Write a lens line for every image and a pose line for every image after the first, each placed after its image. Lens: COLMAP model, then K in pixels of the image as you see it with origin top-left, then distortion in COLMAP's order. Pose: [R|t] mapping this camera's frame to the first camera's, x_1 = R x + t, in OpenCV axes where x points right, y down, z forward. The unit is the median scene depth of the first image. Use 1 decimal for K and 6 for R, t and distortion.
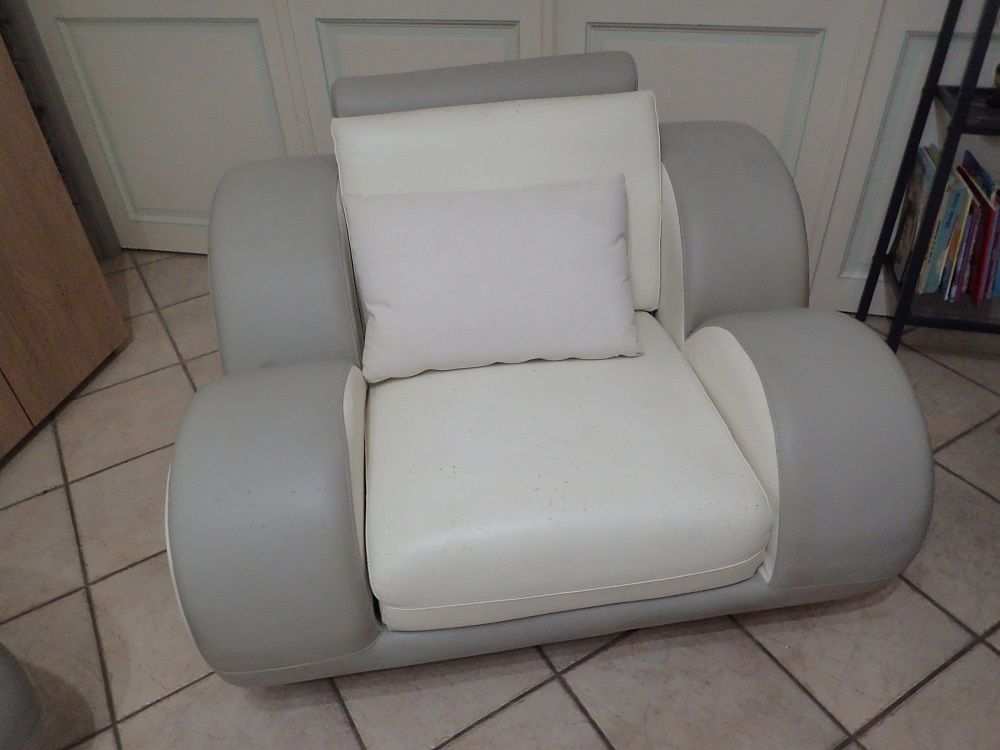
lens RADIAL K [[749.0, 0, 506.4], [0, 749.0, 375.2], [0, 0, 1]] dist [0.003056, 0.002153]
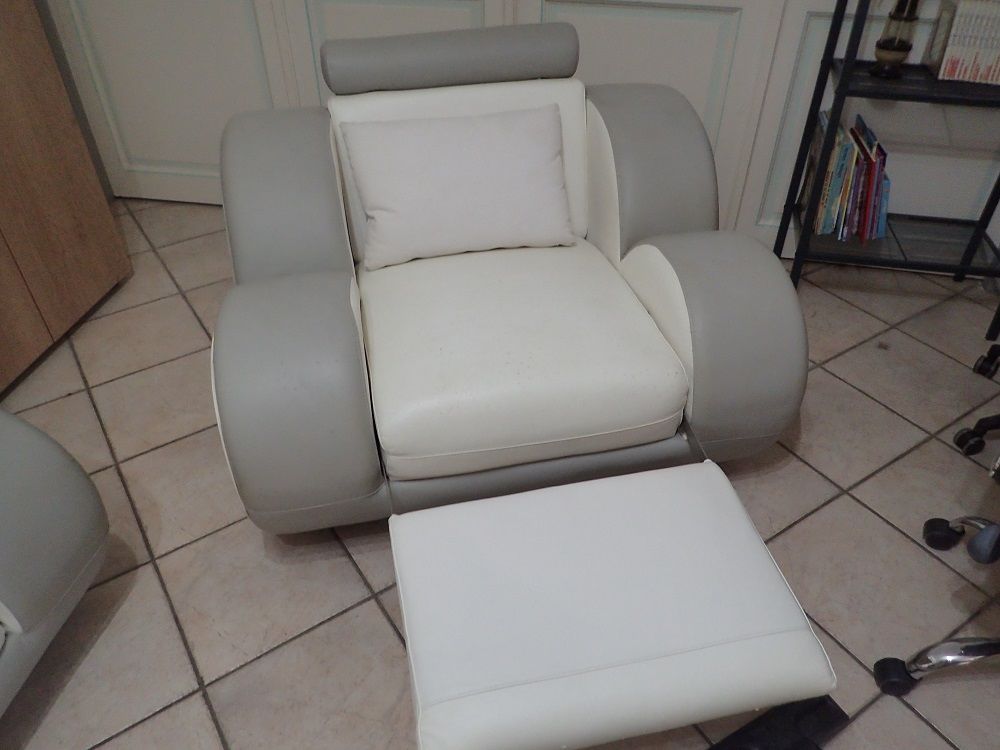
lens RADIAL K [[751.3, 0, 500.0], [0, 751.3, 375.0], [0, 0, 1]] dist [0.002945, 0.000983]
pose [[0.998734, 0.005308, 0.050027, -0.014289], [-0.006246, 0.999807, 0.018628, 0.098787], [-0.049919, -0.018917, 0.998574, -0.179852]]
